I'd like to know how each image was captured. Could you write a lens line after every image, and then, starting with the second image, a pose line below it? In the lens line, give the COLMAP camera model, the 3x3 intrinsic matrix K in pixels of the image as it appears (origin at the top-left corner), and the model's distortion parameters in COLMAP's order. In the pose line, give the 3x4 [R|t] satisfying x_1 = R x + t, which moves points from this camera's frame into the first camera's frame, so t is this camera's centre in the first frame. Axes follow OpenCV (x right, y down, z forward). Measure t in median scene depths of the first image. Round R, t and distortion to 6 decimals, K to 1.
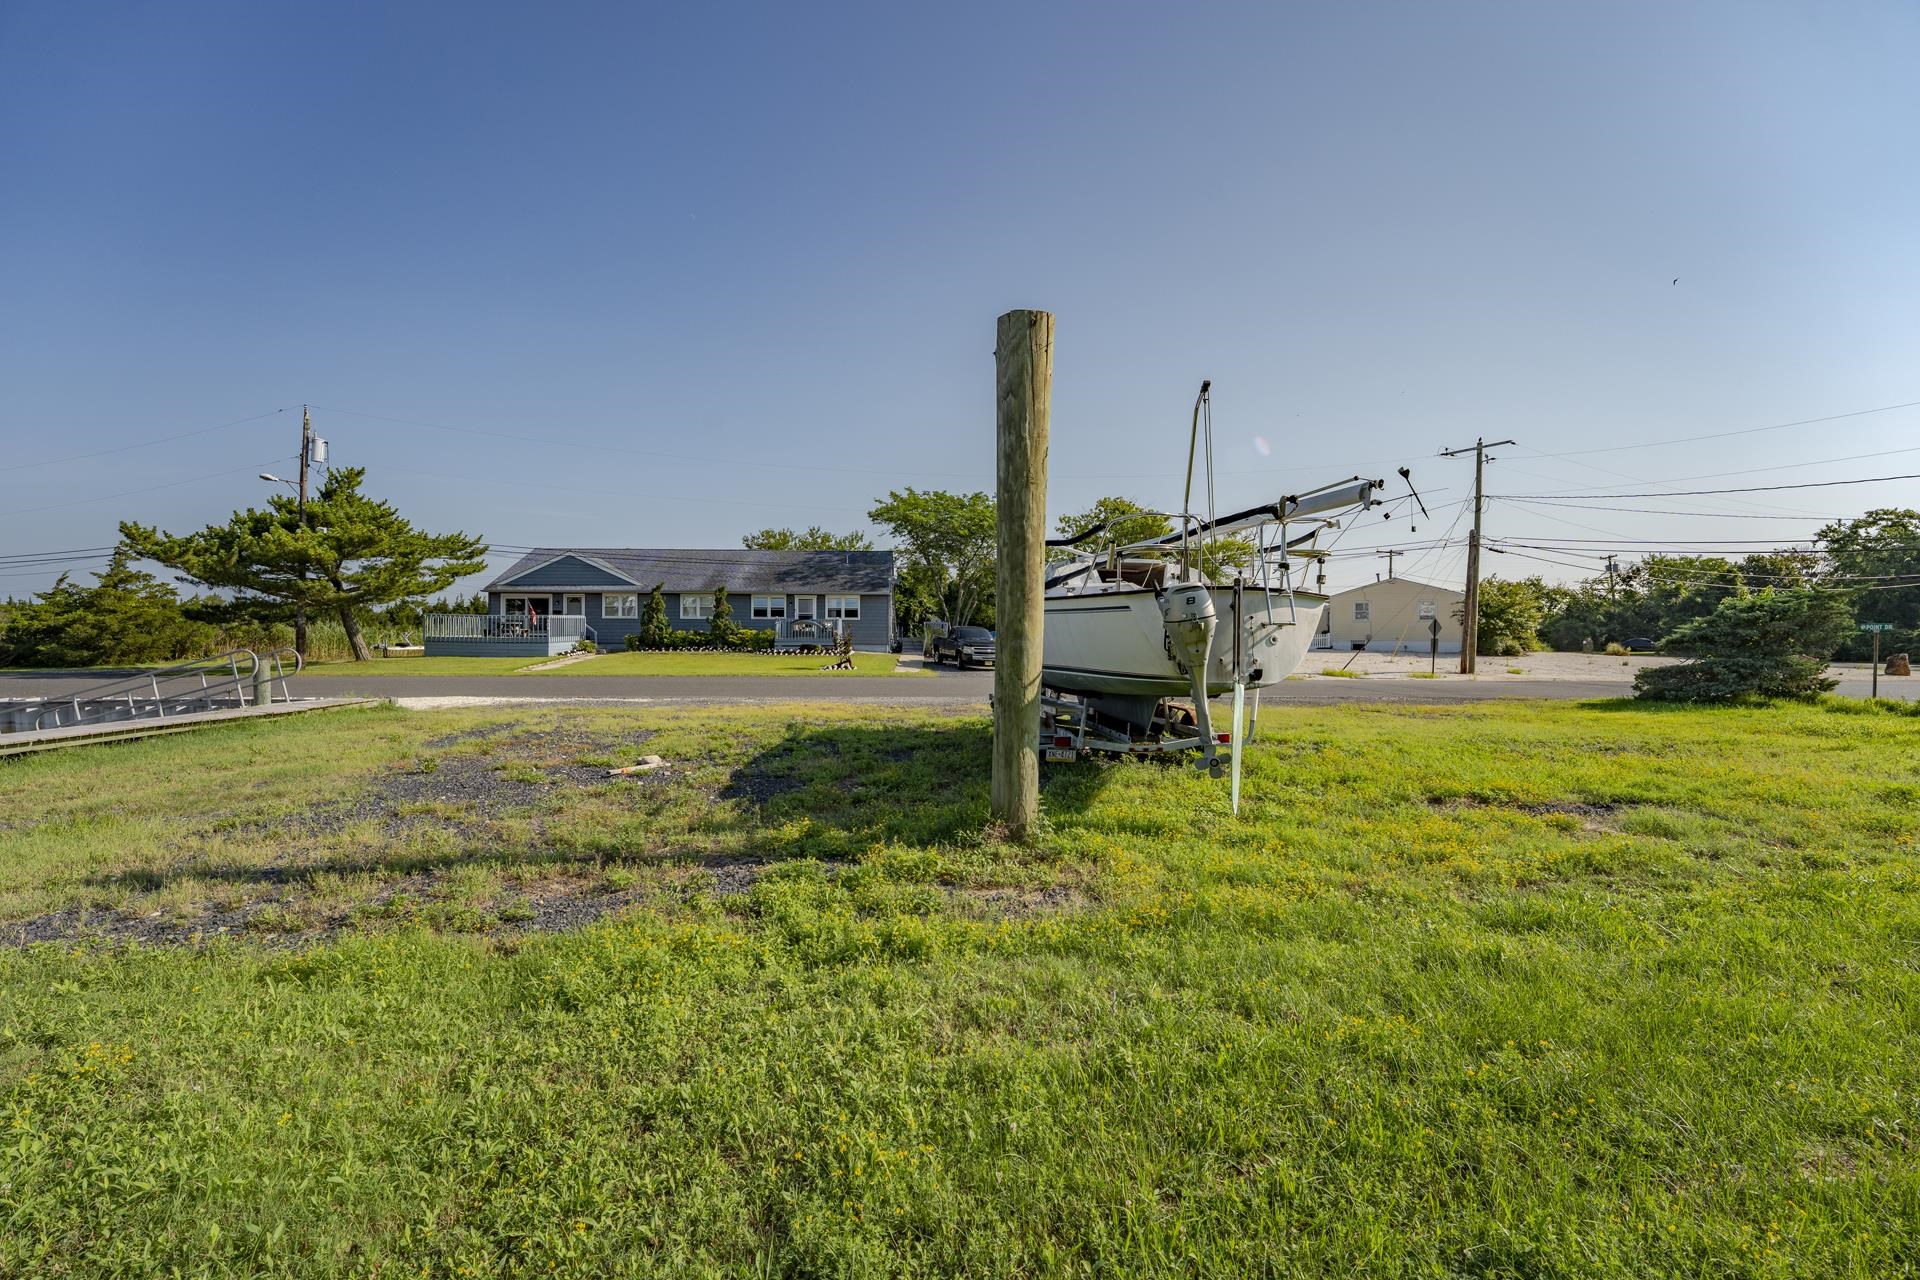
lens RADIAL K [[784.2, 0, 965.7], [0, 784.2, 642.5], [0, 0, 1]] dist [-0.029362, 0.002722]
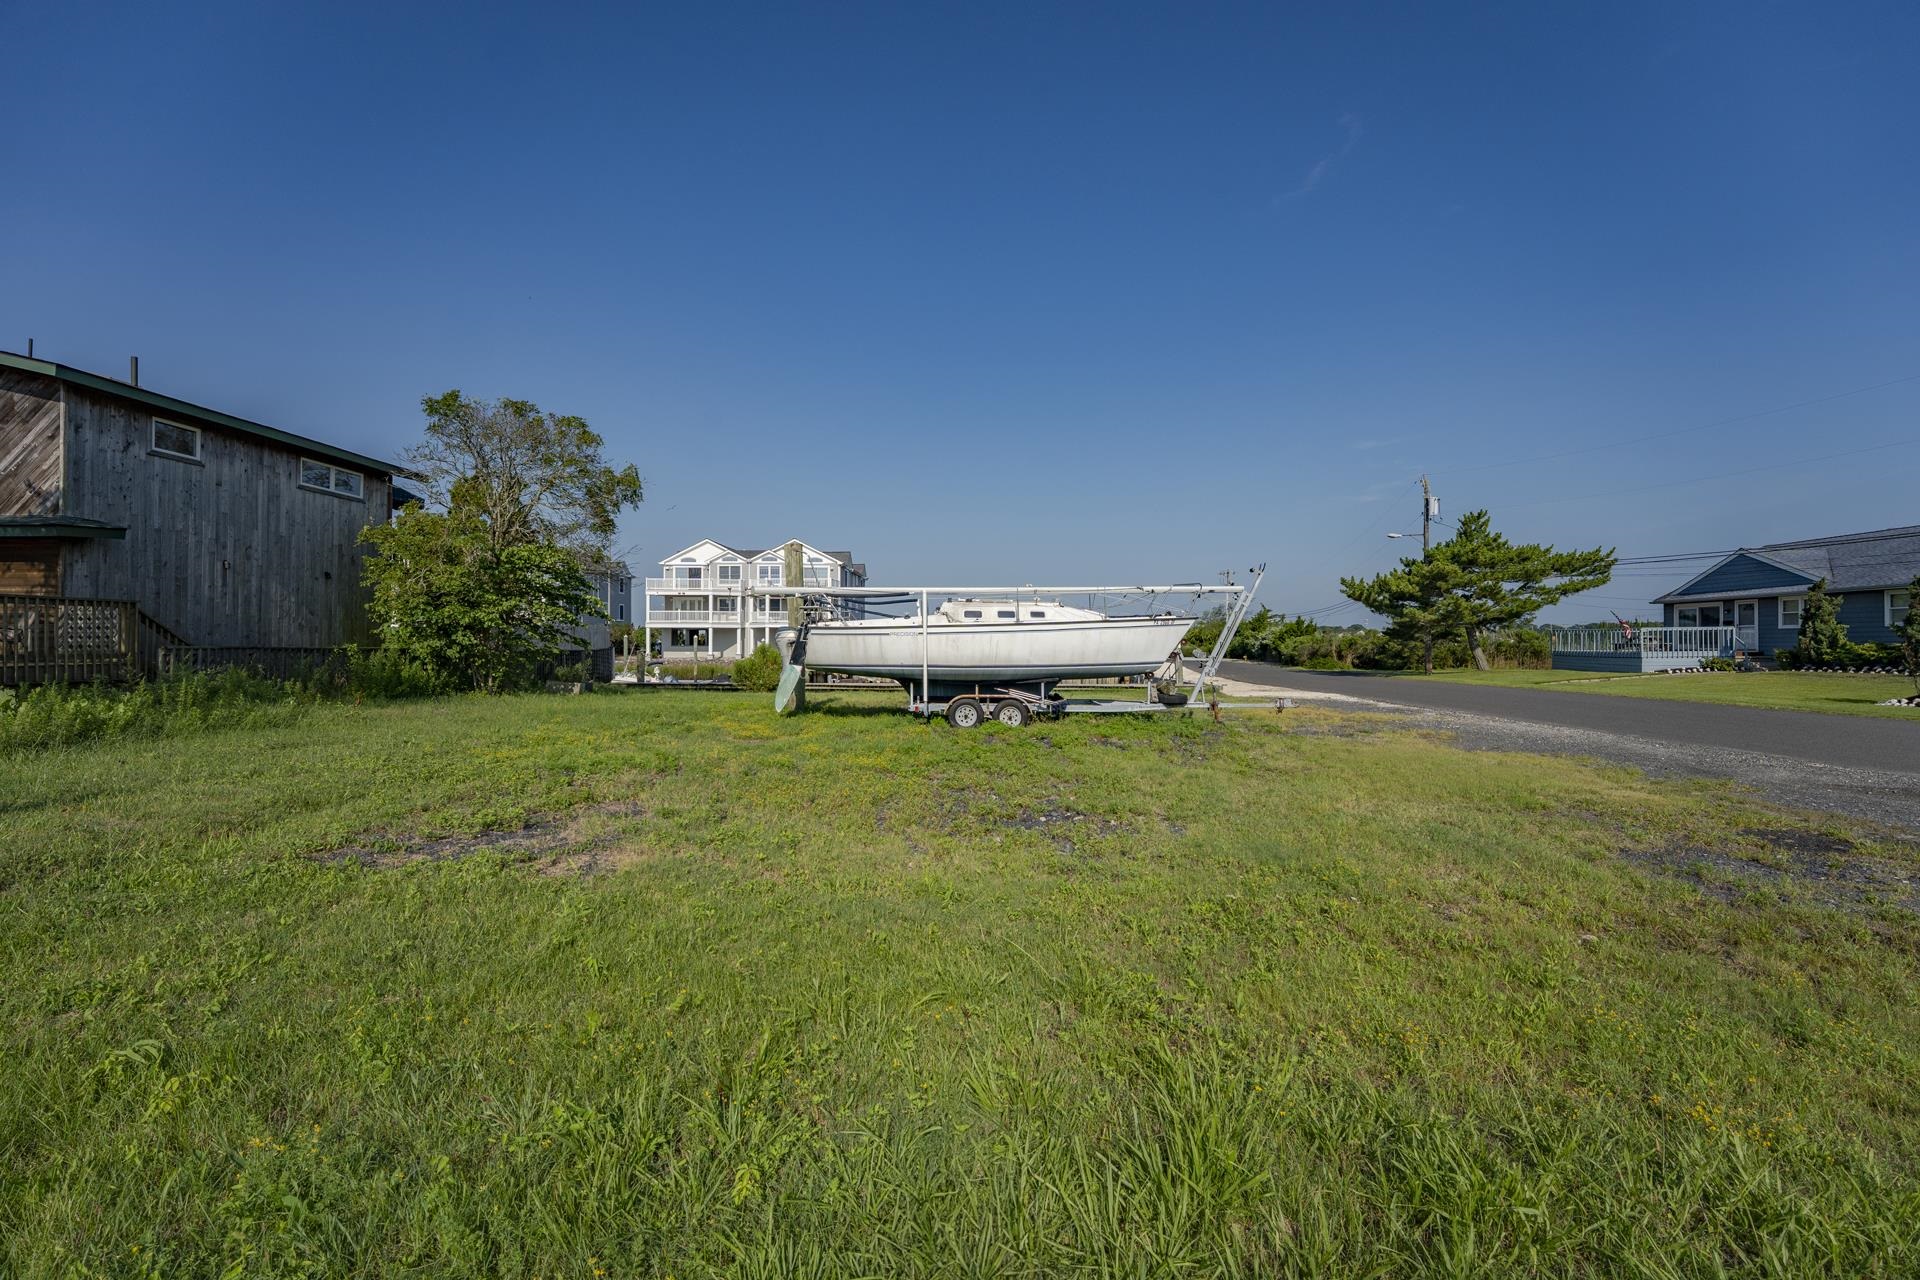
lens RADIAL K [[784.2, 0, 958.4], [0, 784.2, 646.1], [0, 0, 1]] dist [-0.029362, 0.002722]
pose [[-0.123053, -0.004020, -0.992392, 0.412102], [-0.011645, 0.999929, -0.002607, -0.001641], [0.992332, 0.011235, -0.123091, 0.272796]]
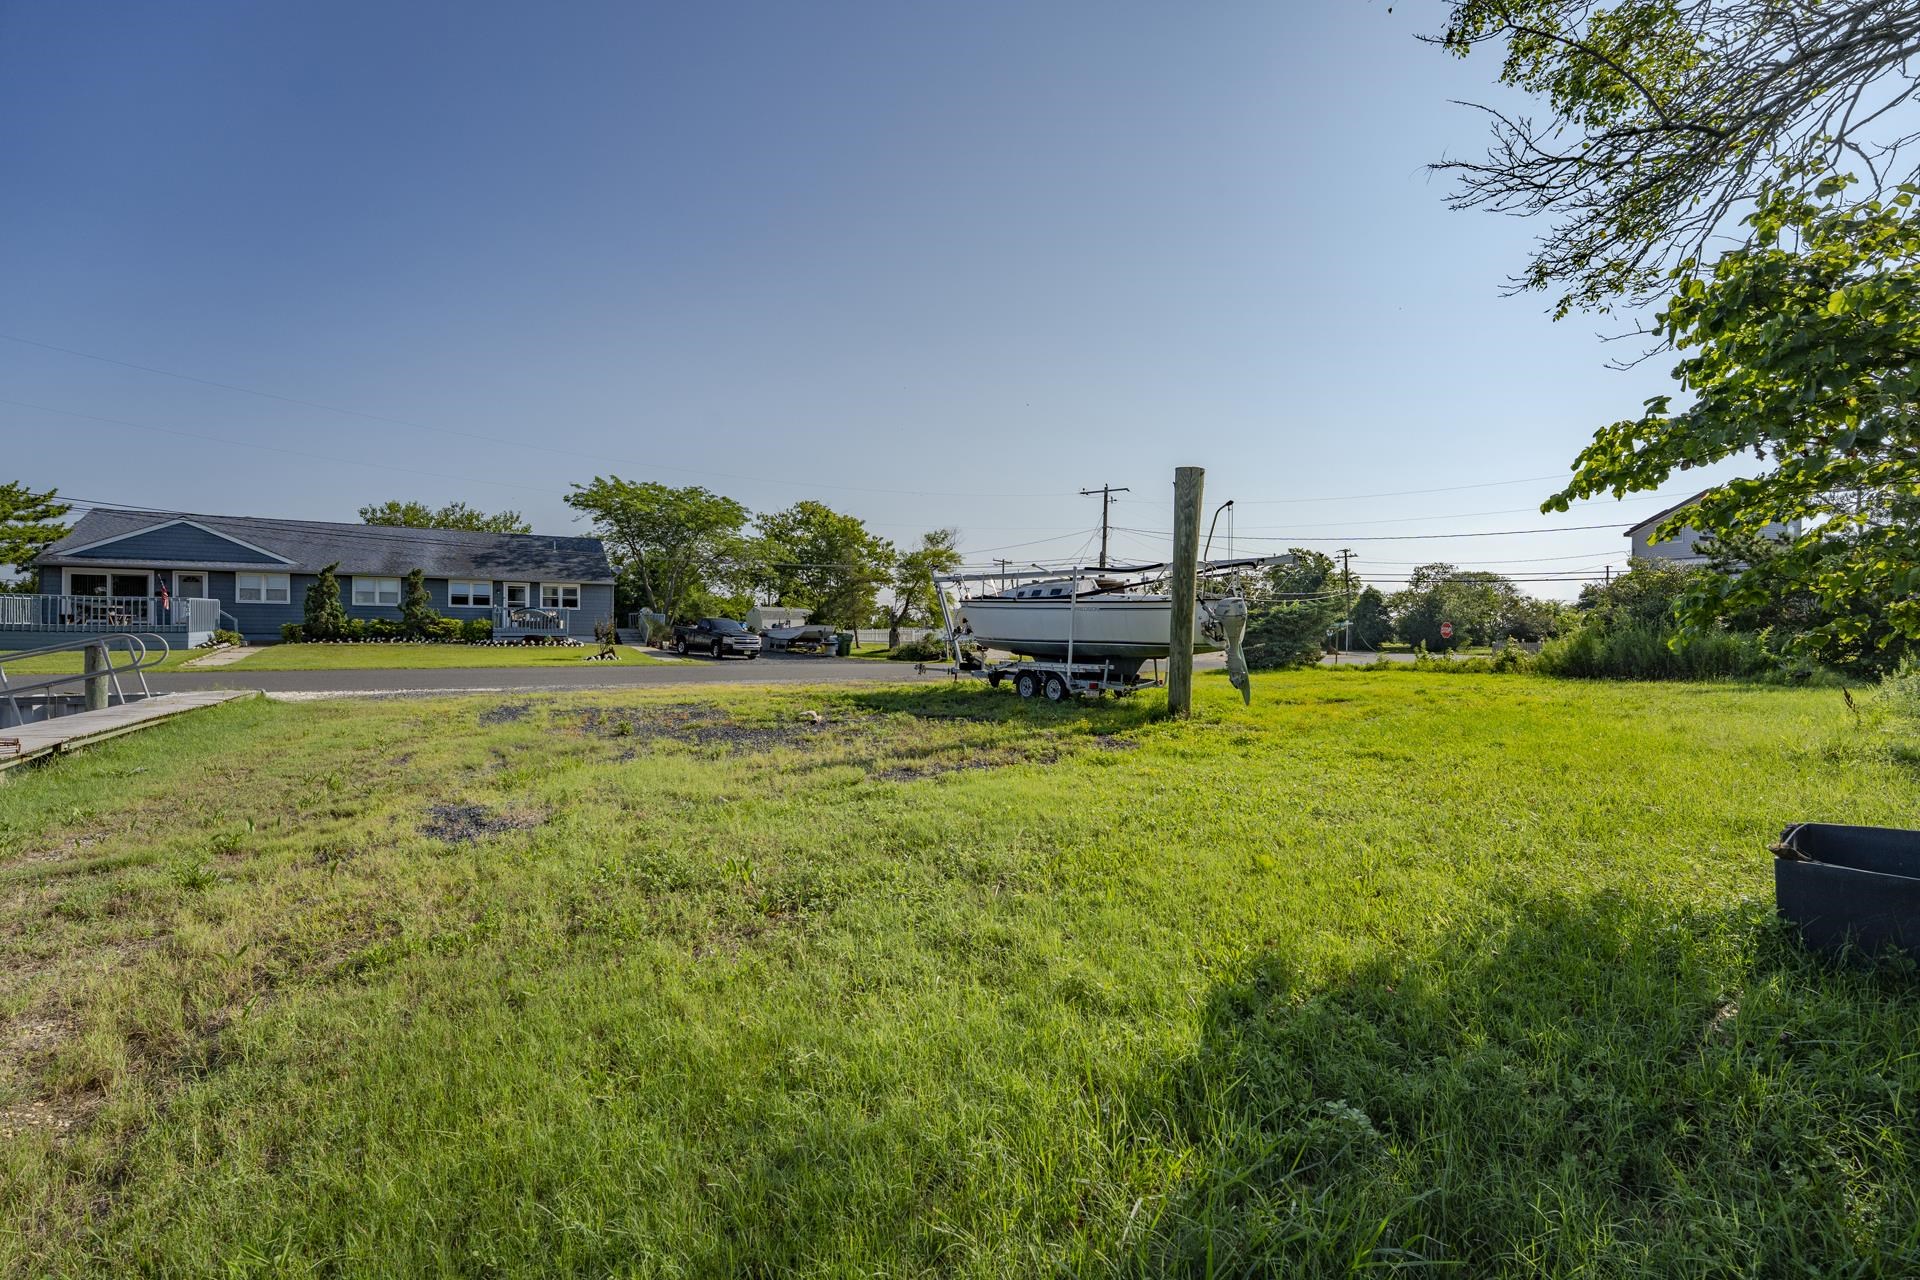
lens RADIAL K [[784.2, 0, 965.7], [0, 784.2, 632.9], [0, 0, 1]] dist [-0.029362, 0.002722]
pose [[0.871140, 0.002449, 0.491029, -0.198978], [-0.000351, 0.999990, -0.004365, 0.003552], [-0.491035, 0.003630, 0.871132, -0.069804]]
